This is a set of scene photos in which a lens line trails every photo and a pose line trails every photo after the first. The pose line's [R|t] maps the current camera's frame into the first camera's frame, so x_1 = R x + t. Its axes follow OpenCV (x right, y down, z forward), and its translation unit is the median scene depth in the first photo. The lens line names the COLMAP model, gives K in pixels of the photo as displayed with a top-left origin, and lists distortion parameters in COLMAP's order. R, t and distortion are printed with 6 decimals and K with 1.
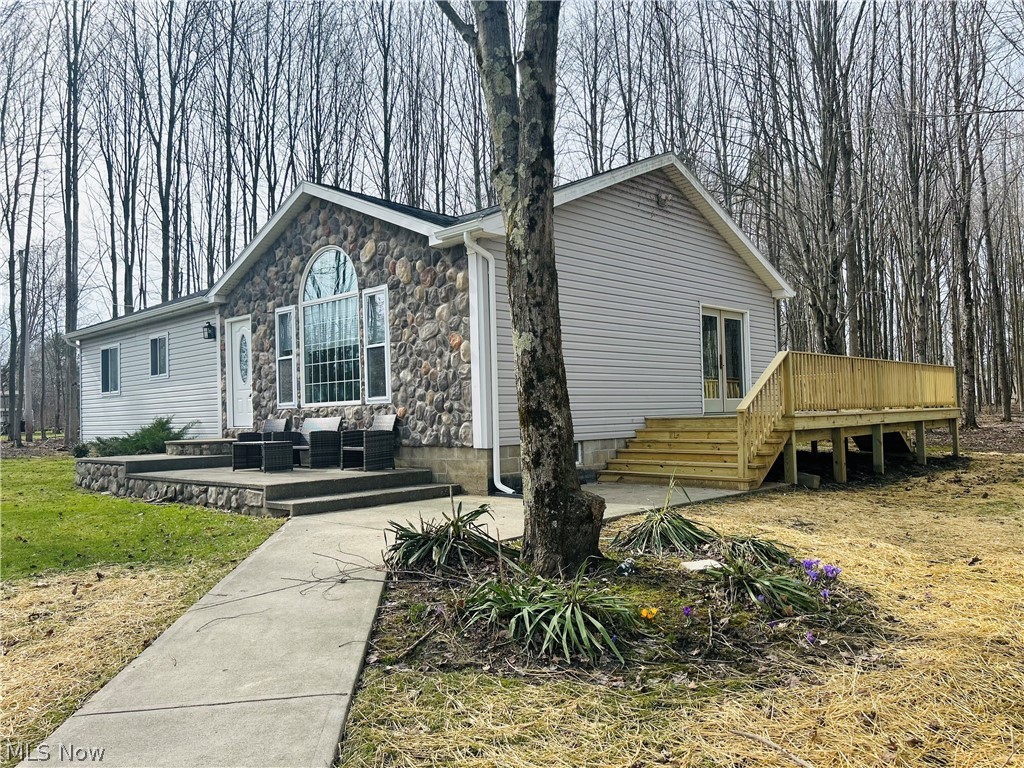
lens RADIAL K [[773.7, 0, 512.0], [0, 773.7, 384.0], [0, 0, 1]] dist [0.164226, -0.270917]
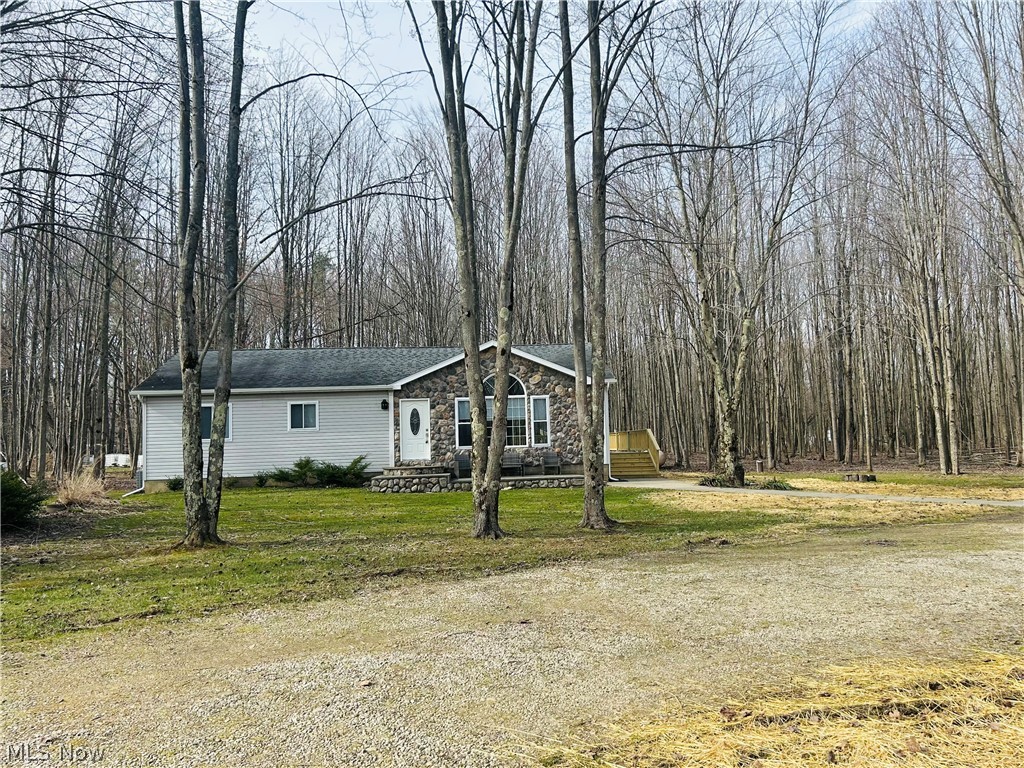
lens RADIAL K [[773.7, 0, 512.0], [0, 773.7, 384.0], [0, 0, 1]] dist [0.164226, -0.270917]
pose [[0.659642, 0.064771, 0.748784, -1.873772], [-0.017035, 0.997312, -0.071262, 0.004774], [-0.751387, 0.034252, 0.658973, -0.420655]]
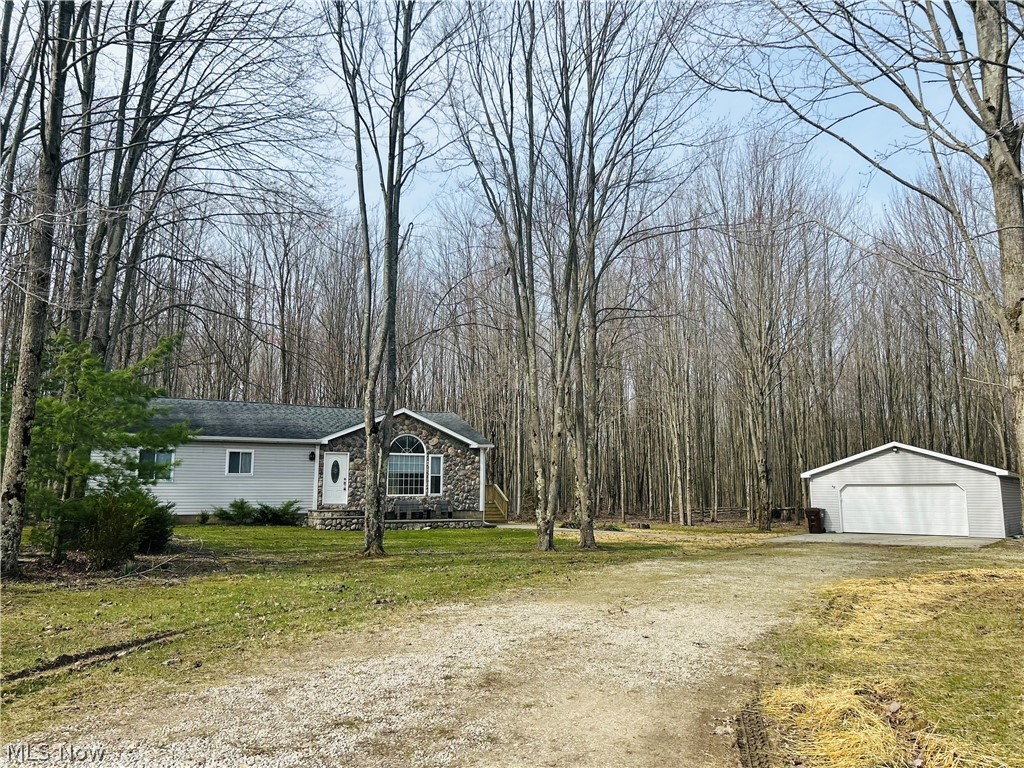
lens RADIAL K [[773.7, 0, 512.0], [0, 773.7, 384.0], [0, 0, 1]] dist [0.164226, -0.270917]
pose [[0.323175, 0.160917, 0.932557, -2.701079], [-0.049898, 0.986964, -0.153013, 0.040446], [-0.945023, 0.002917, 0.326992, -0.186597]]
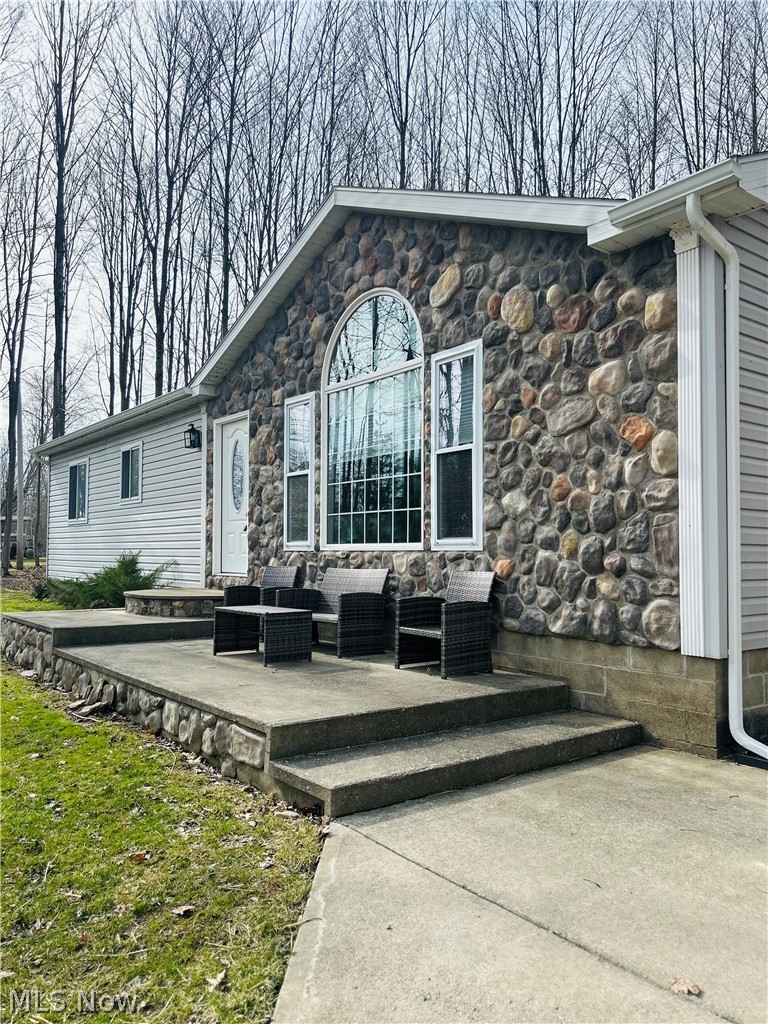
lens RADIAL K [[773.7, 0, 384.0], [0, 773.7, 512.0], [0, 0, 1]] dist [0.164226, -0.270917]
pose [[0.989130, 0.025812, -0.144761, -0.138162], [-0.027619, 0.999563, -0.010489, 0.004326], [0.144427, 0.014373, 0.989411, 0.413908]]
